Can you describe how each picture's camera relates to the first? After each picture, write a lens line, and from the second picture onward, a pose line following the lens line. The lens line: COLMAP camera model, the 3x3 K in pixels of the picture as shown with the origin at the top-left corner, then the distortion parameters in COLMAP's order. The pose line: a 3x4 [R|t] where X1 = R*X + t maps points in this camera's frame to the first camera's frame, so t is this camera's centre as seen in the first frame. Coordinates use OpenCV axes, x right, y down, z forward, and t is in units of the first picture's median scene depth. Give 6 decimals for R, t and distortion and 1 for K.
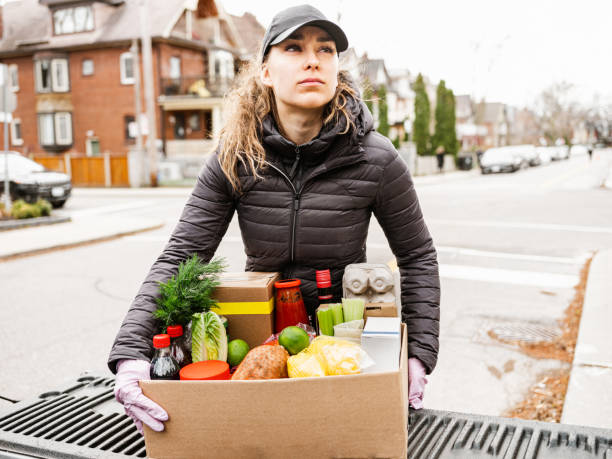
lens RADIAL K [[643.8, 0, 303.0], [0, 643.8, 229.4], [0, 0, 1]] dist [0.006781, 0.000000]
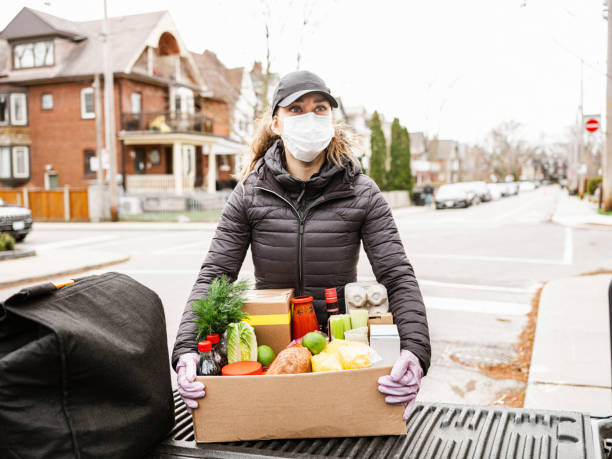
lens RADIAL K [[643.8, 0, 302.7], [0, 643.8, 227.4], [0, 0, 1]] dist [0.006781, 0.000000]
pose [[0.997723, 0.000895, 0.067436, -0.005752], [0.002897, 0.998420, -0.056109, 0.000829], [-0.067380, 0.056176, 0.996145, -0.012312]]
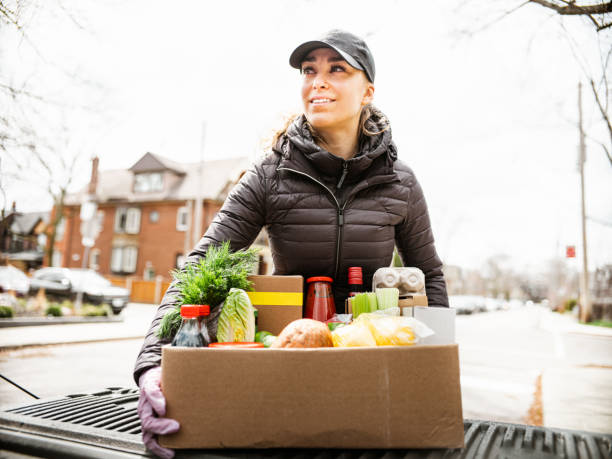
lens RADIAL K [[487.8, 0, 305.6], [0, 487.8, 230.9], [0, 0, 1]] dist [-0.050194, 0.071503]
pose [[0.997879, 0.064347, -0.009844, -0.002881], [-0.064785, 0.966916, -0.246732, 0.010453], [-0.006358, 0.246847, 0.969034, 0.011710]]
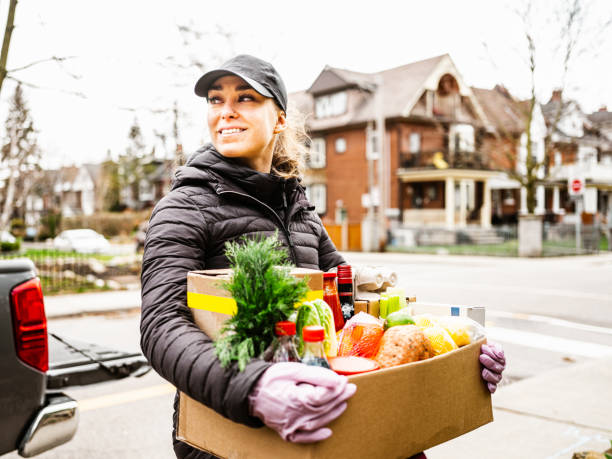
lens RADIAL K [[643.8, 0, 292.2], [0, 643.8, 231.6], [0, 0, 1]] dist [0.006781, 0.000000]
pose [[0.901500, 0.019435, -0.432342, 0.084818], [-0.061690, 0.994561, -0.083925, 0.000607], [0.428359, 0.102330, 0.897796, -0.042812]]
